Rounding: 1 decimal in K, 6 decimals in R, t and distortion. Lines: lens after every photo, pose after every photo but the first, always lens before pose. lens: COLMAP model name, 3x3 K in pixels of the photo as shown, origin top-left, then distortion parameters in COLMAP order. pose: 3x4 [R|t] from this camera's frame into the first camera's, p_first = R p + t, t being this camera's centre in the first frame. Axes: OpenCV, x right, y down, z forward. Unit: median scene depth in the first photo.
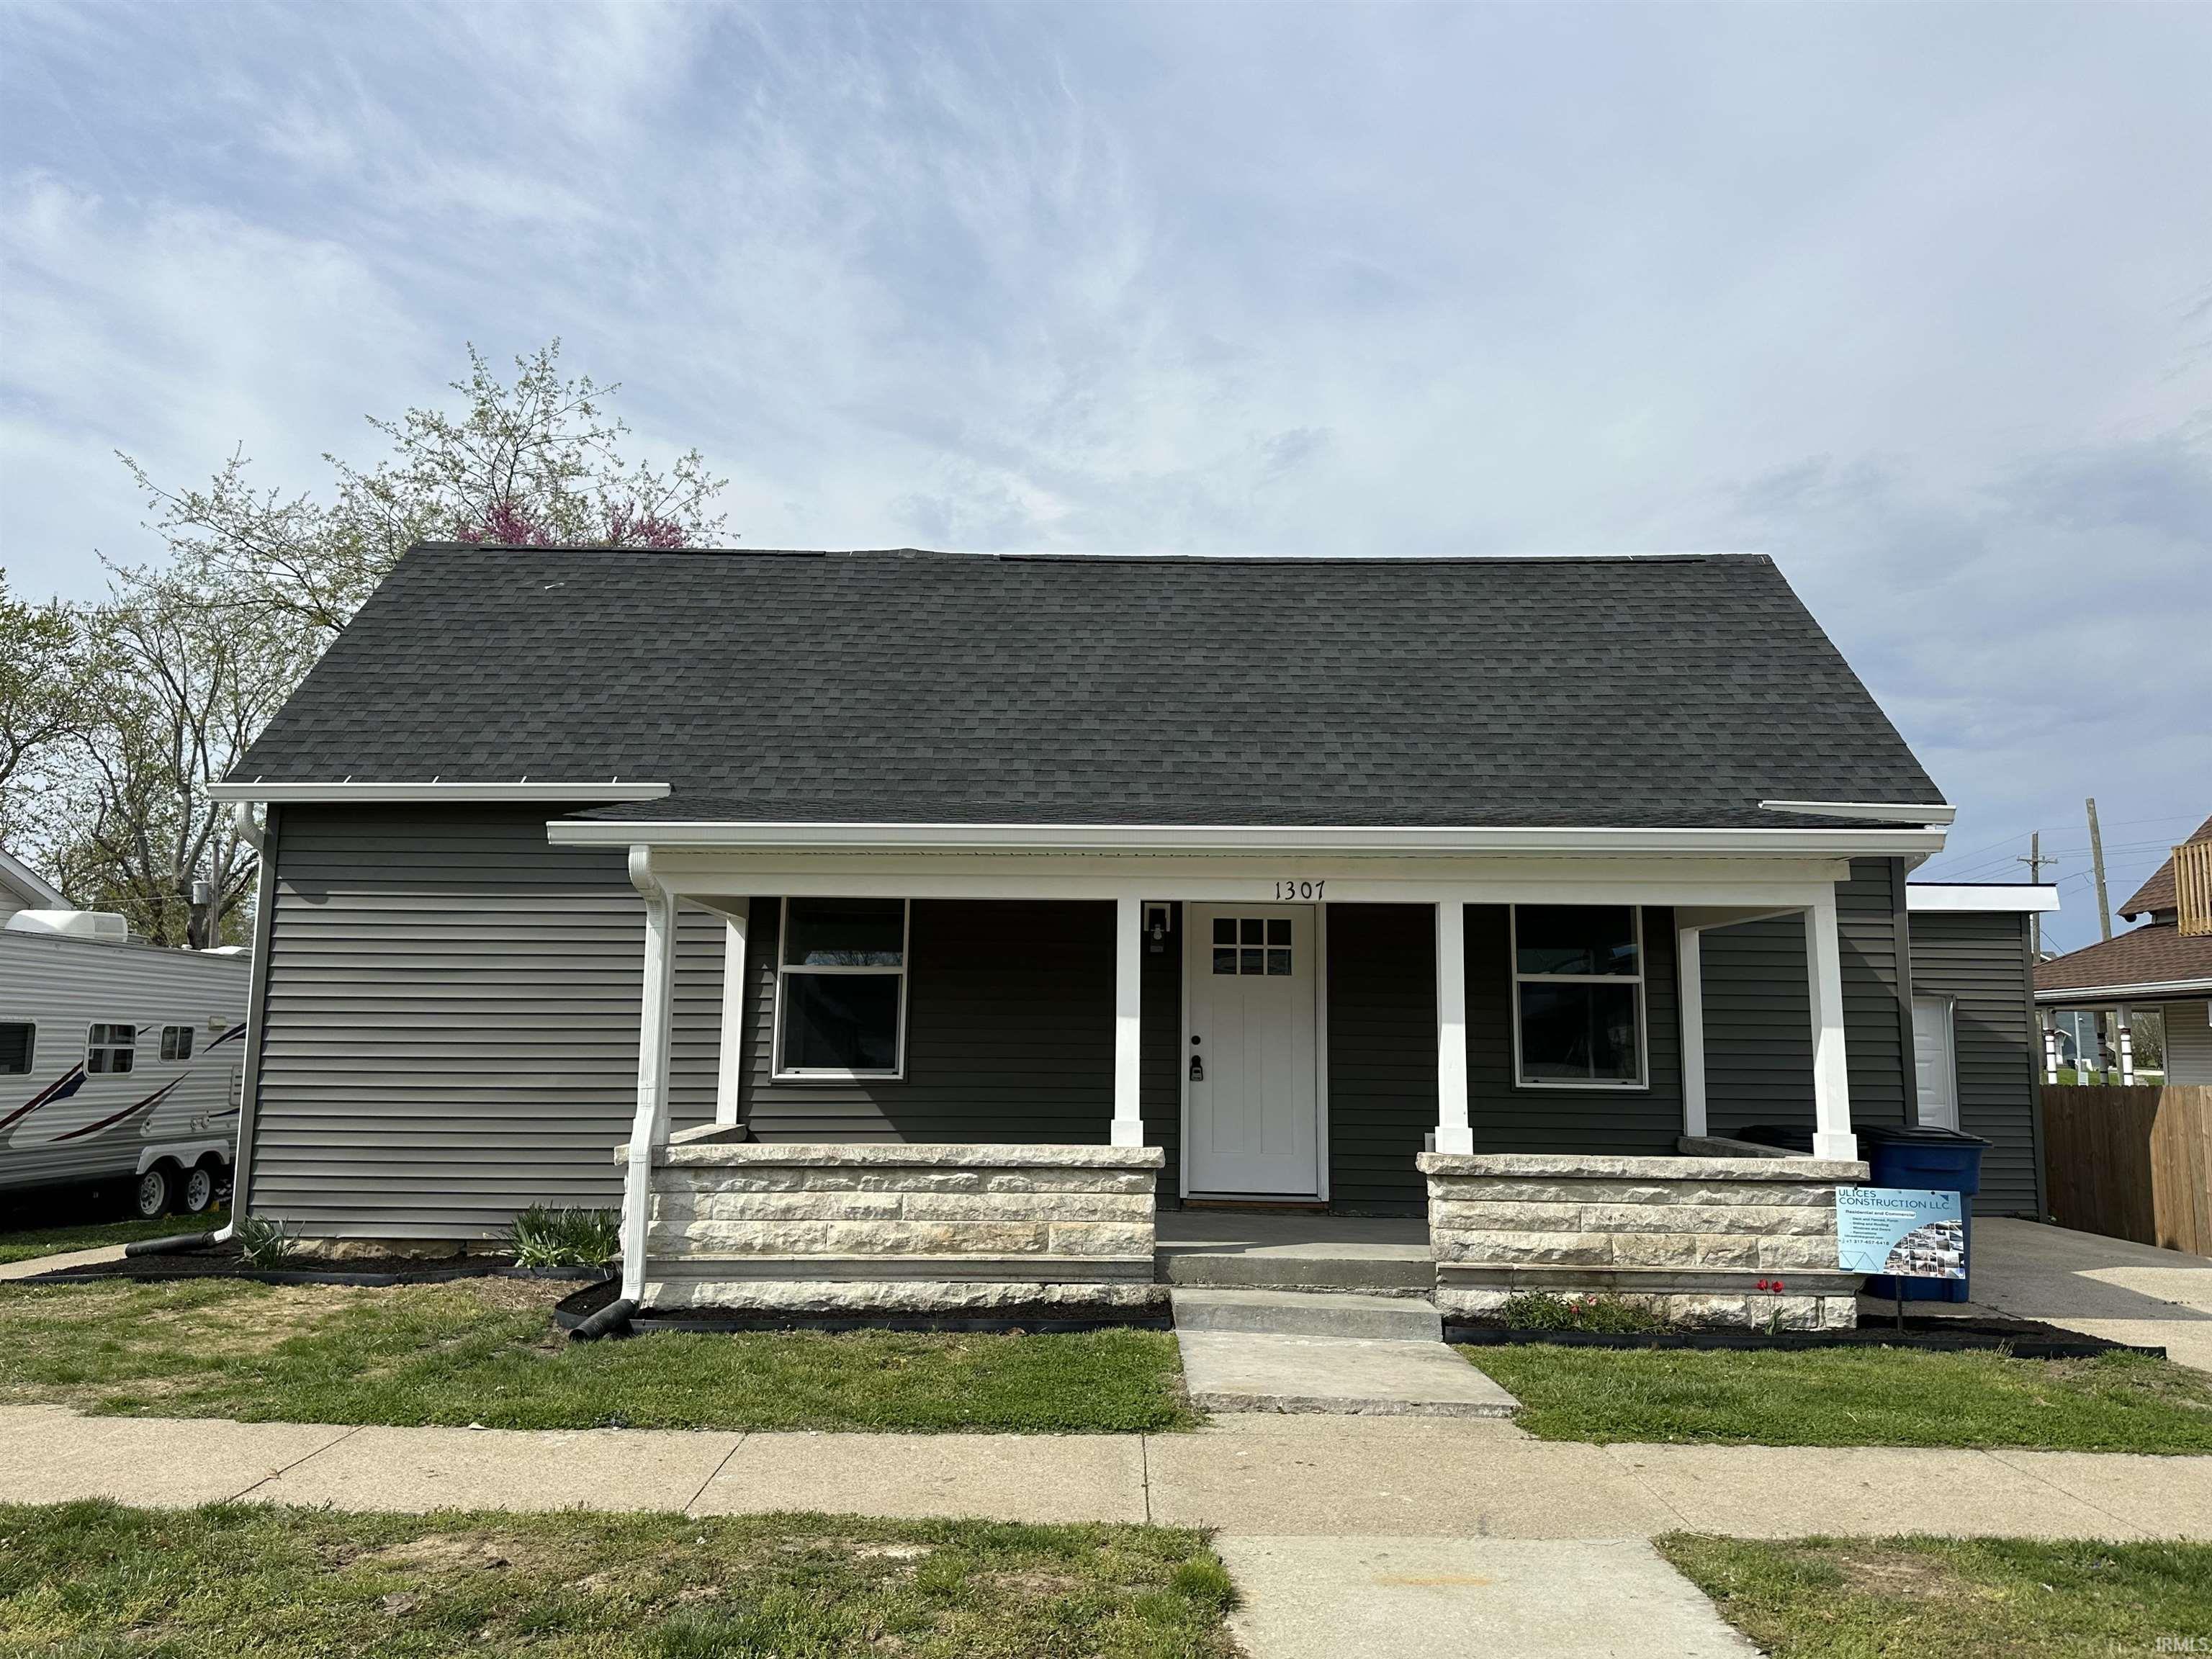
lens RADIAL K [[1582.6, 0, 1059.5], [0, 1582.6, 827.5], [0, 0, 1]] dist [0.095142, -0.103351]
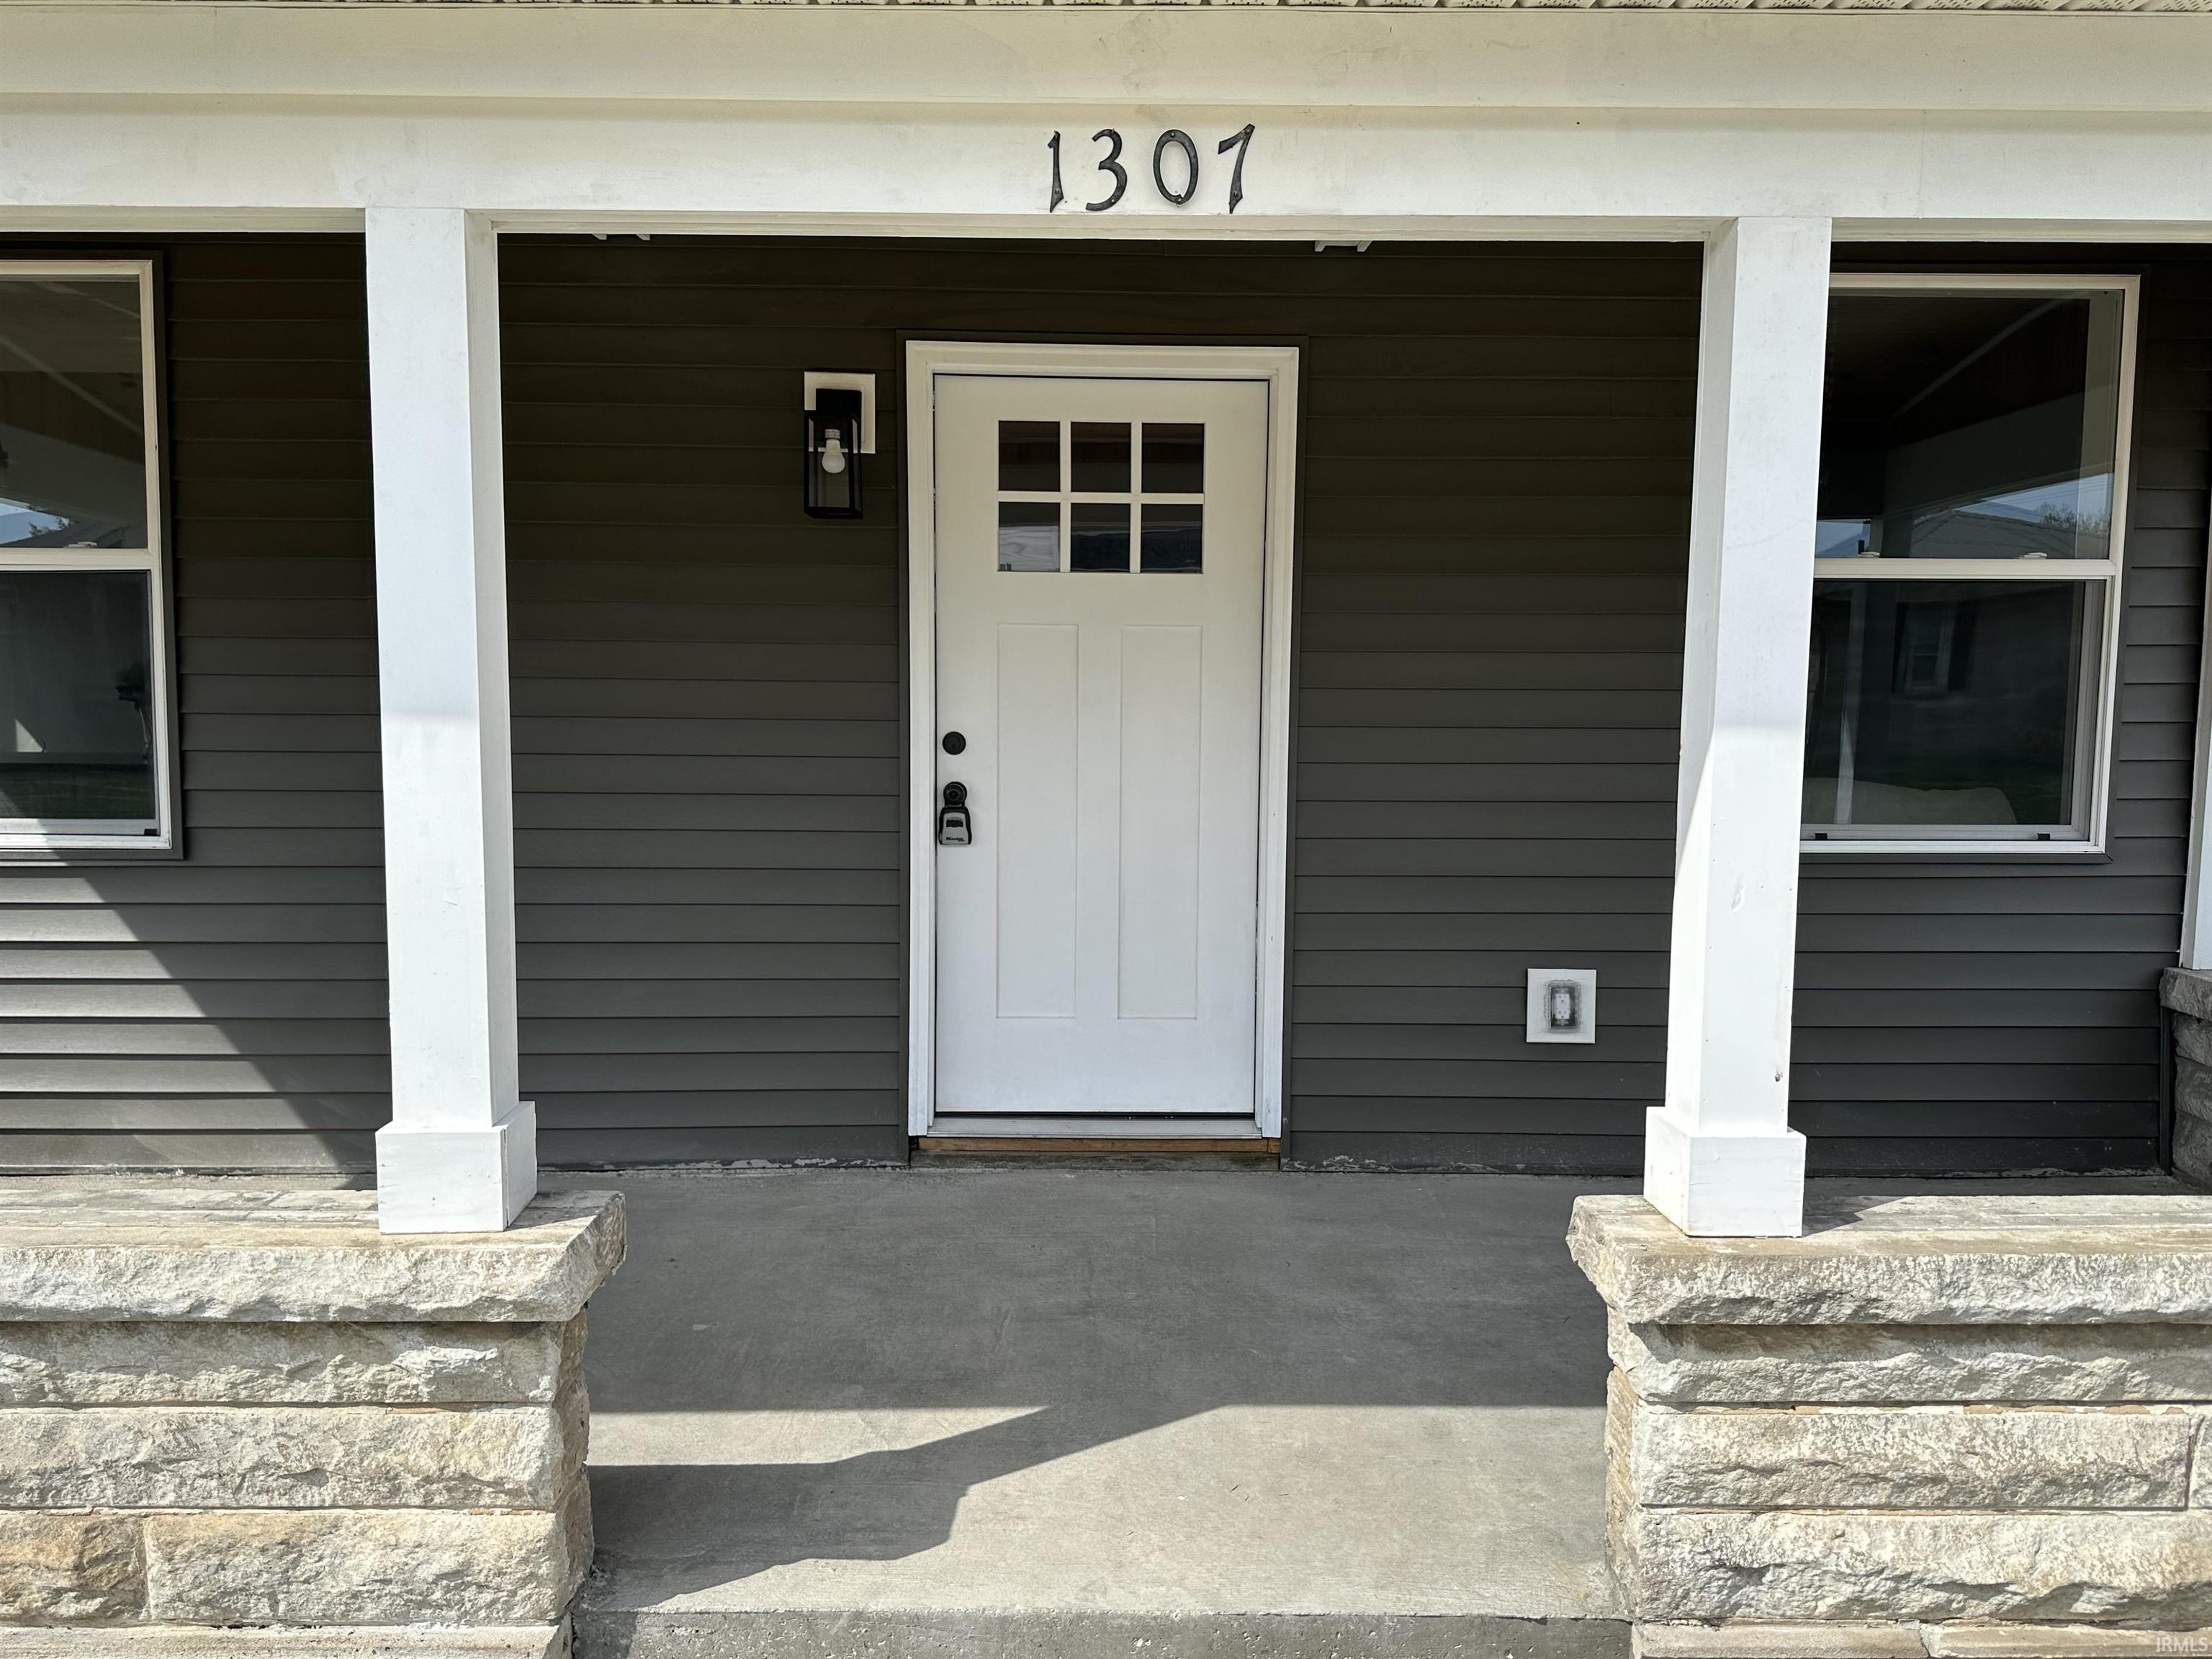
lens RADIAL K [[1582.6, 0, 1059.5], [0, 1582.6, 827.5], [0, 0, 1]] dist [0.095142, -0.103351]
pose [[0.999970, -0.004517, -0.006291, 0.142354], [0.005834, 0.973595, 0.228209, 0.081610], [0.005094, -0.228238, 0.973592, 0.767150]]
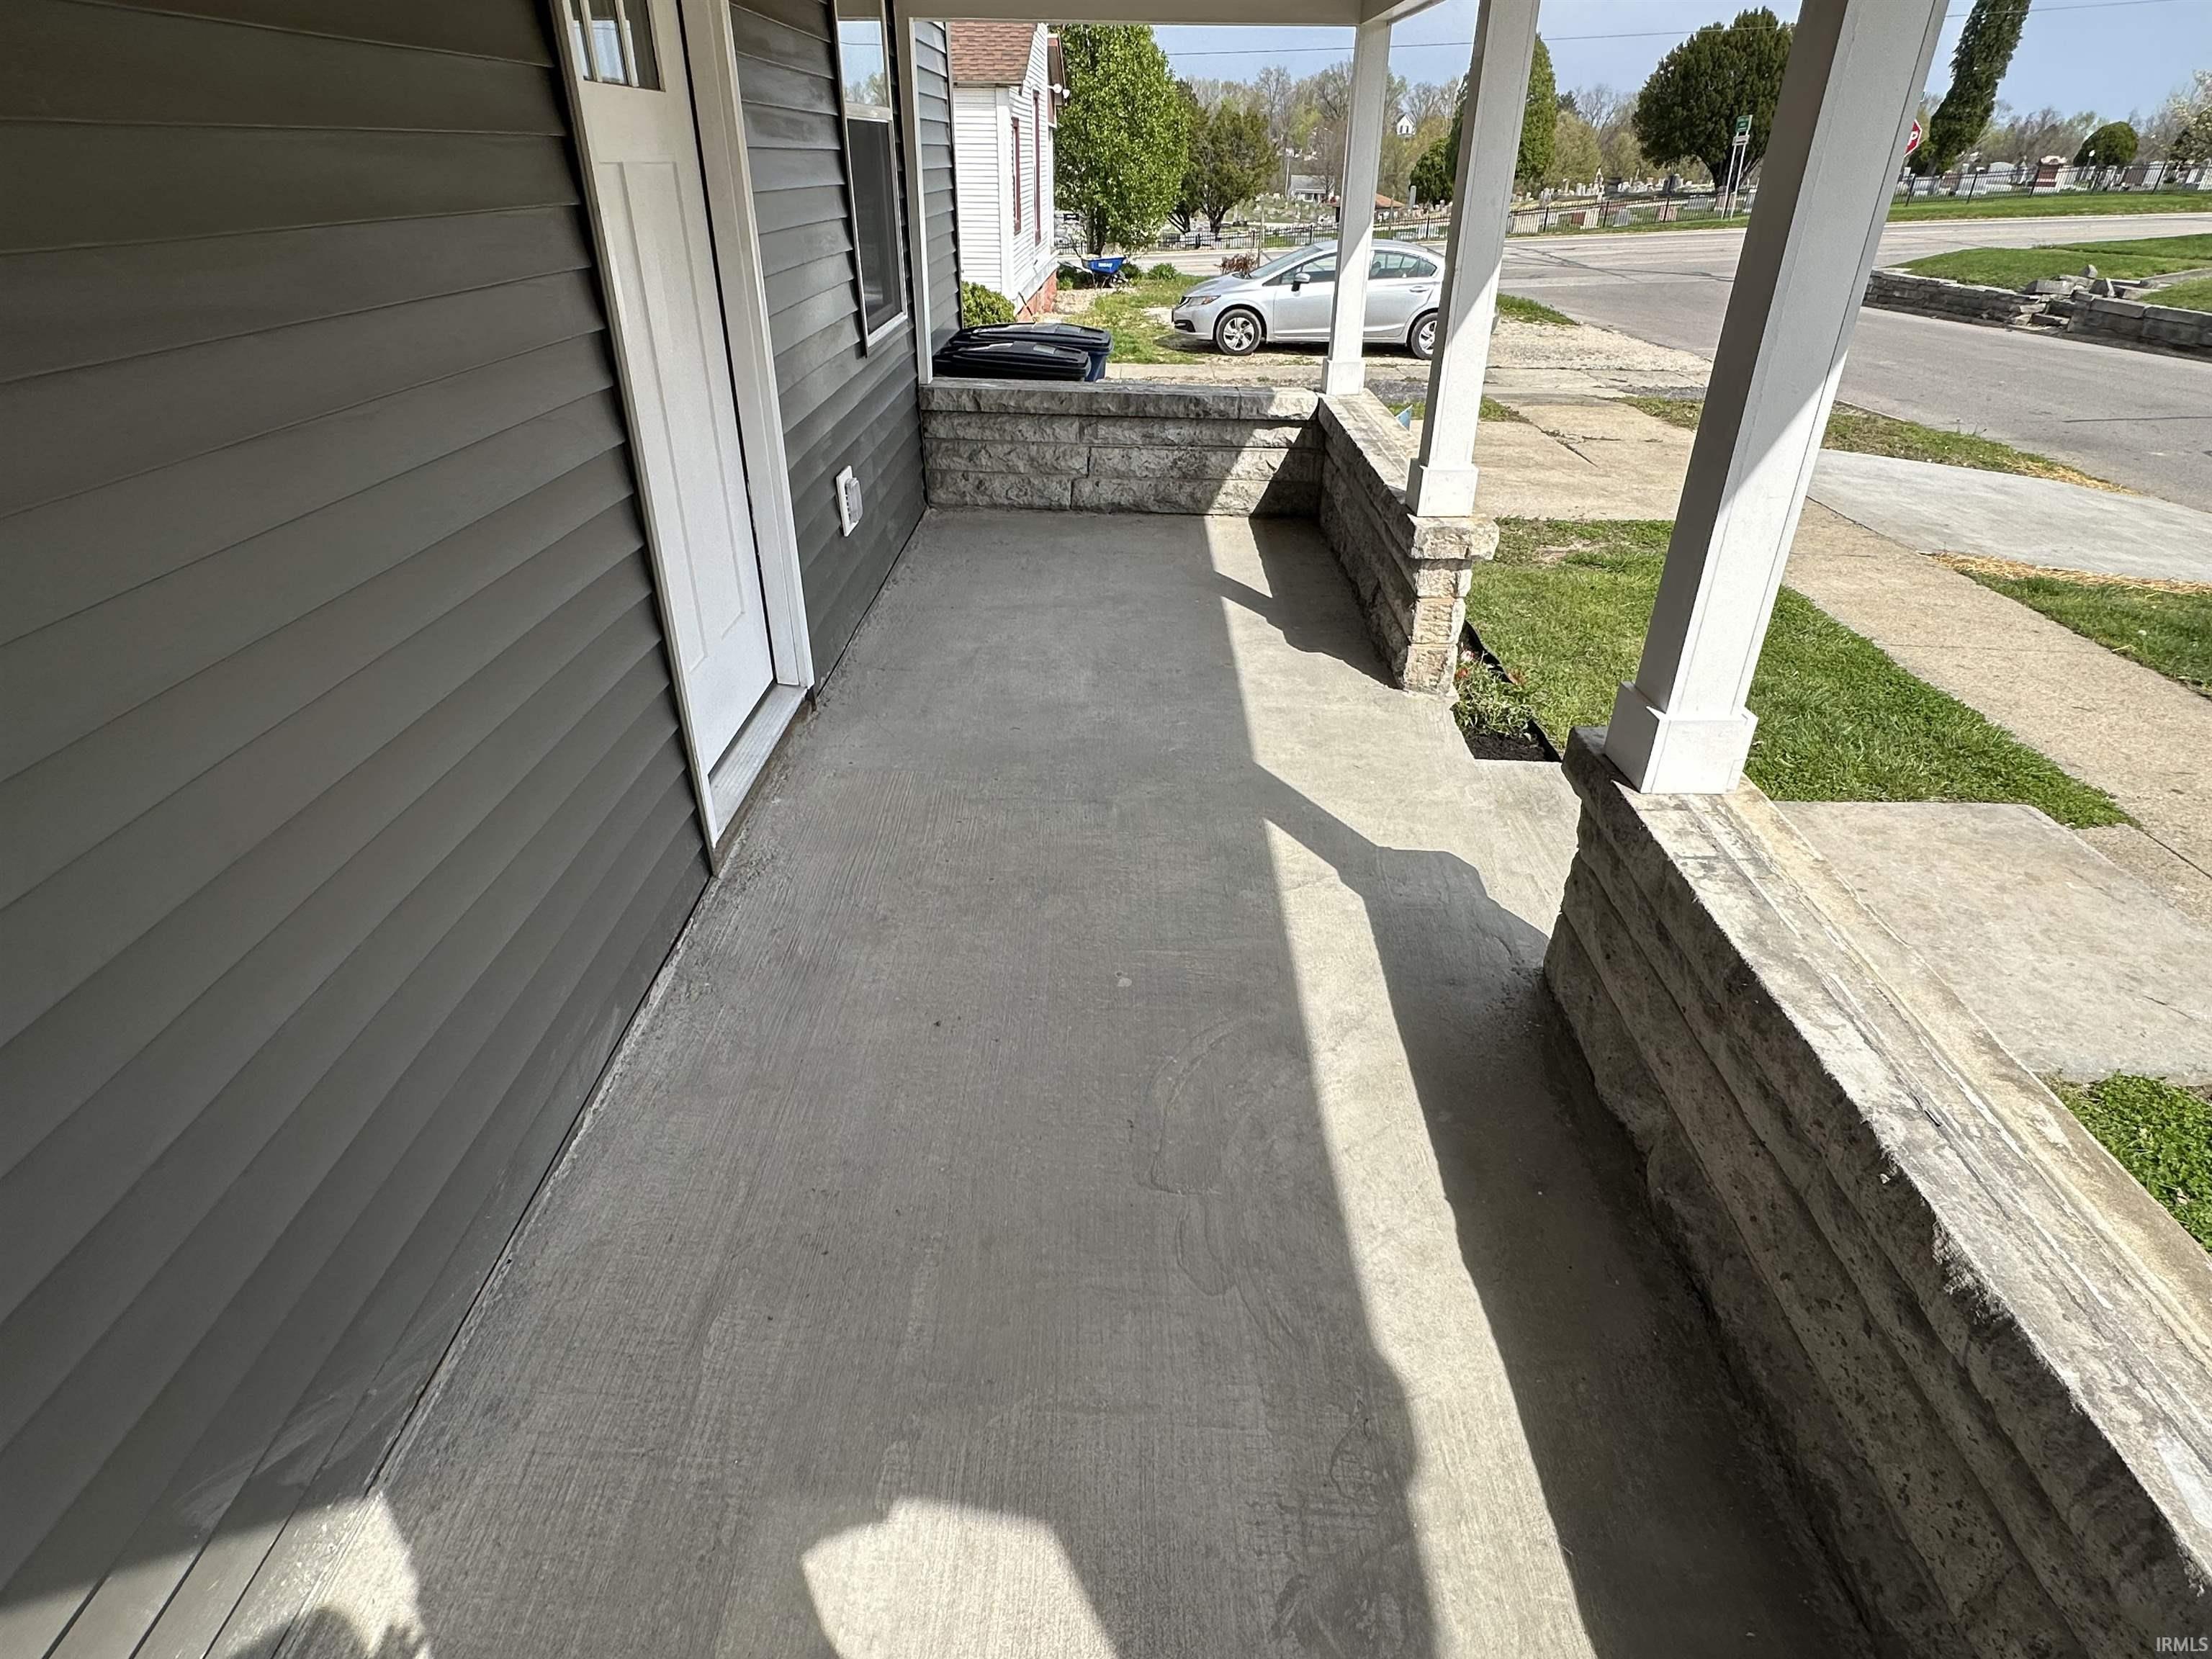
lens RADIAL K [[1177.9, 0, 1106.0], [0, 1177.9, 829.5], [0, 0, 1]] dist [0.000053, -0.000001]
pose [[0.021043, -0.503388, 0.863804, -0.151616], [-0.140318, 0.853957, 0.501067, 0.105905], [-0.989883, -0.131751, -0.052665, 1.107042]]
